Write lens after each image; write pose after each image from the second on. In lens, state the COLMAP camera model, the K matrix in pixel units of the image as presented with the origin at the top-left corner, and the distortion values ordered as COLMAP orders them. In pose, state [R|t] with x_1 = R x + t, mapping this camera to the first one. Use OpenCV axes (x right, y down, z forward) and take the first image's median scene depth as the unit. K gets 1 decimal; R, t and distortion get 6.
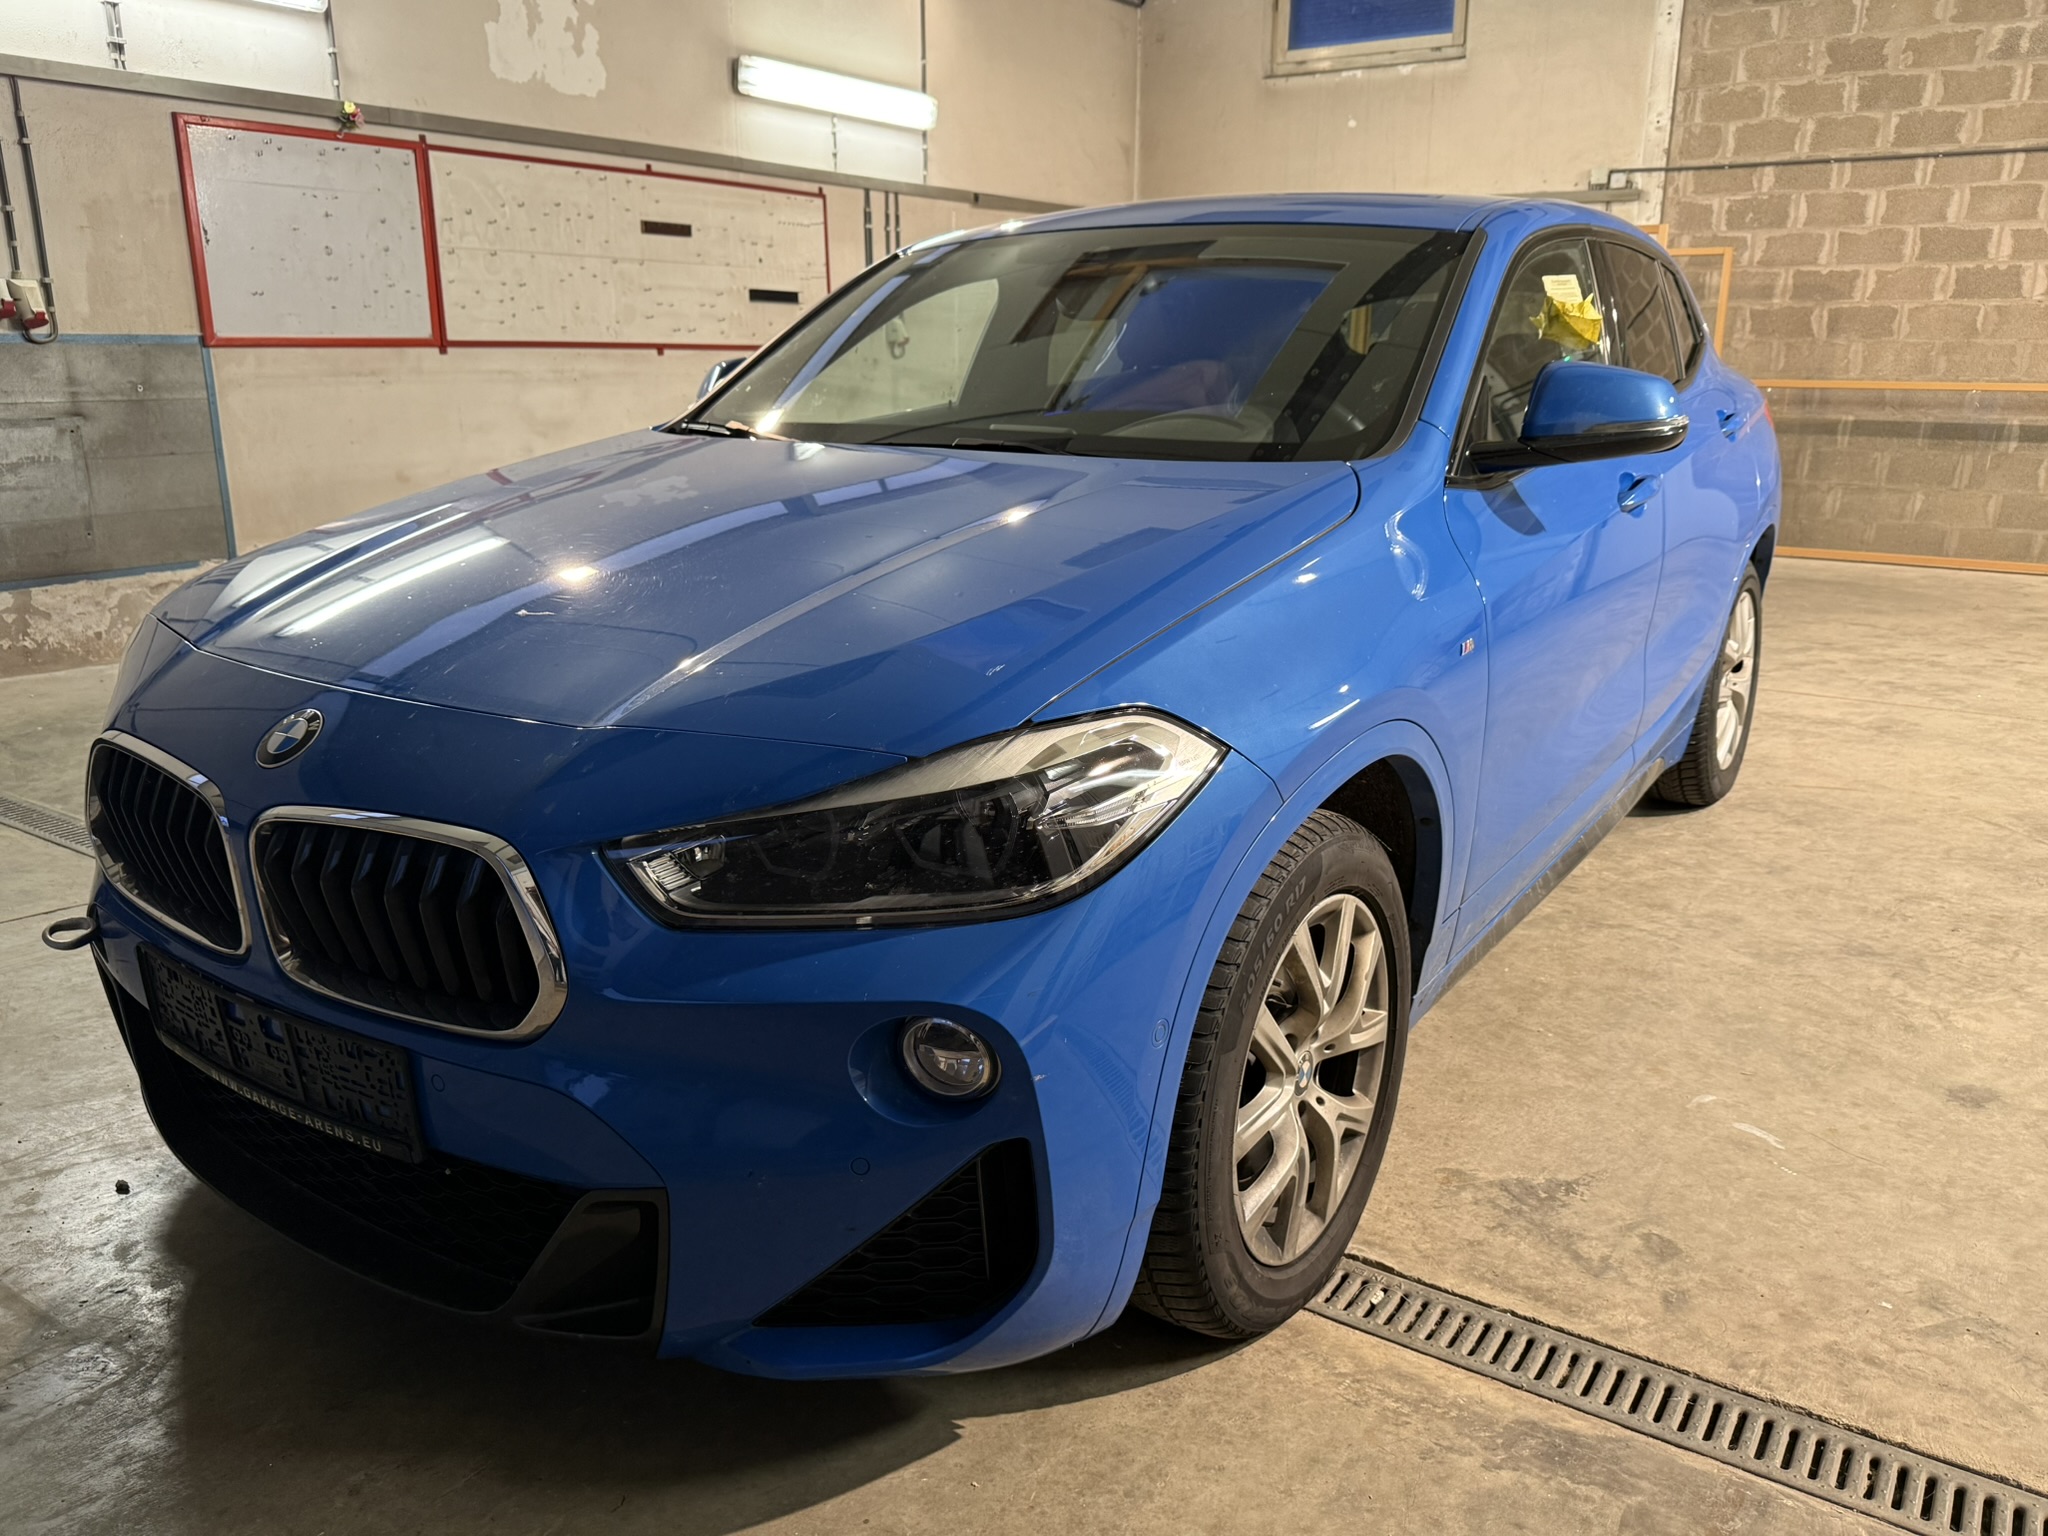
lens RADIAL K [[1491.4, 0, 1024.0], [0, 1491.4, 768.0], [0, 0, 1]] dist [0.013501, -0.029720]
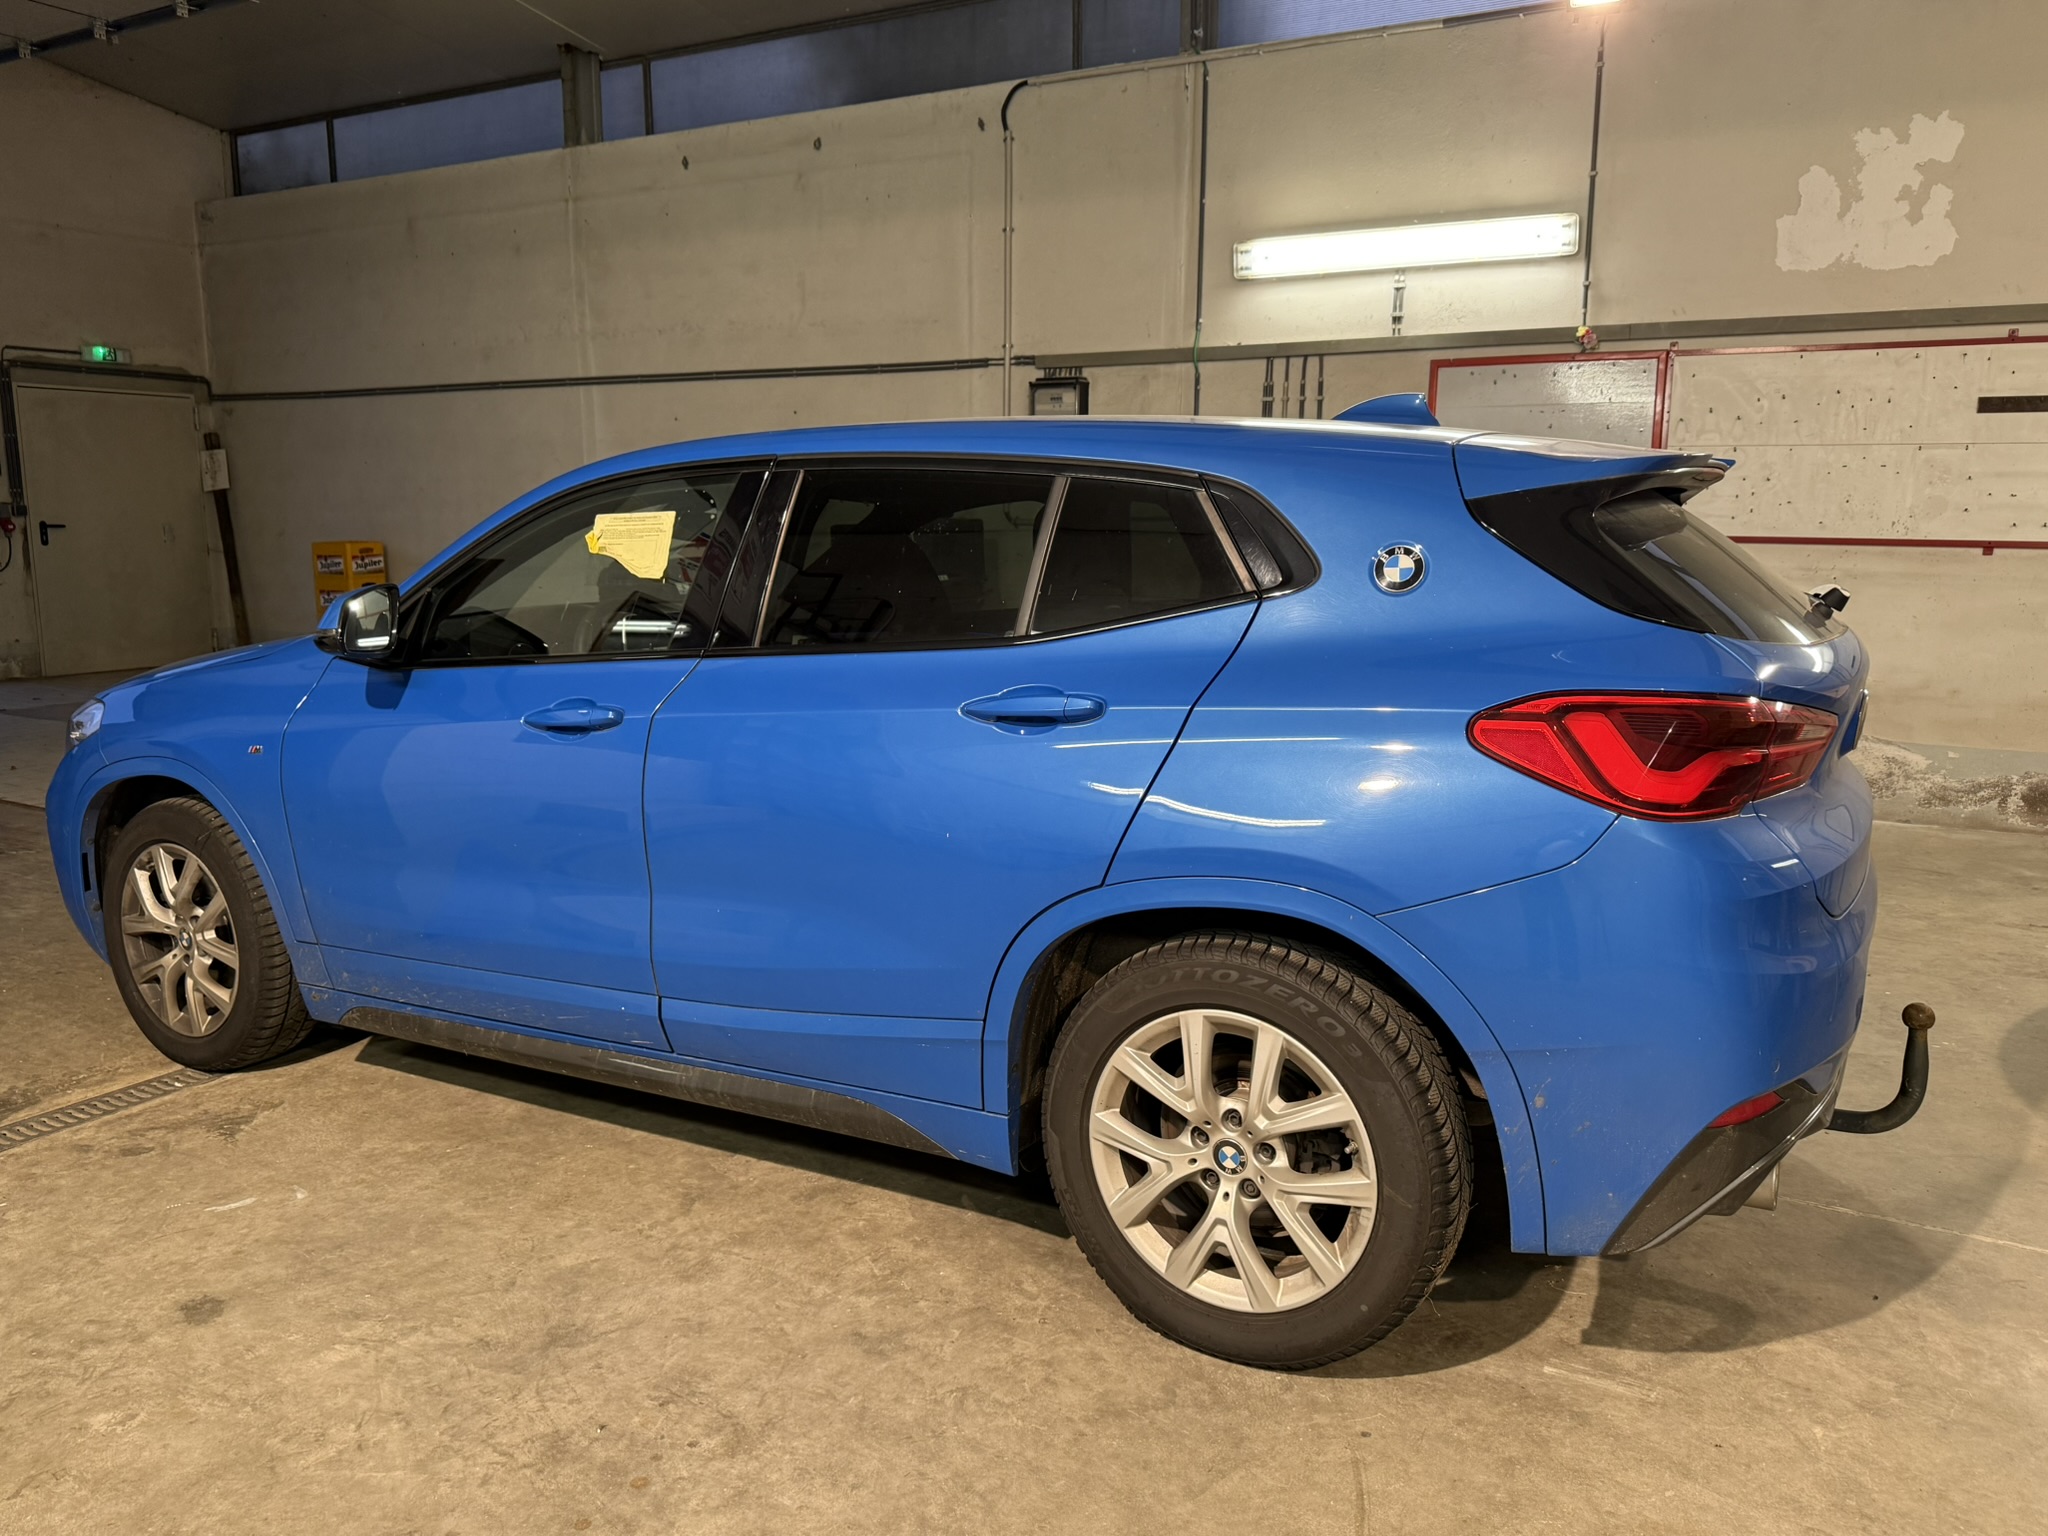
lens RADIAL K [[1491.4, 0, 1024.0], [0, 1491.4, 768.0], [0, 0, 1]] dist [0.013501, -0.029720]
pose [[0.102586, 0.166659, -0.980664, 1.148589], [-0.273173, 0.952681, 0.133327, -0.293066], [0.956479, 0.254214, 0.143258, 0.918671]]
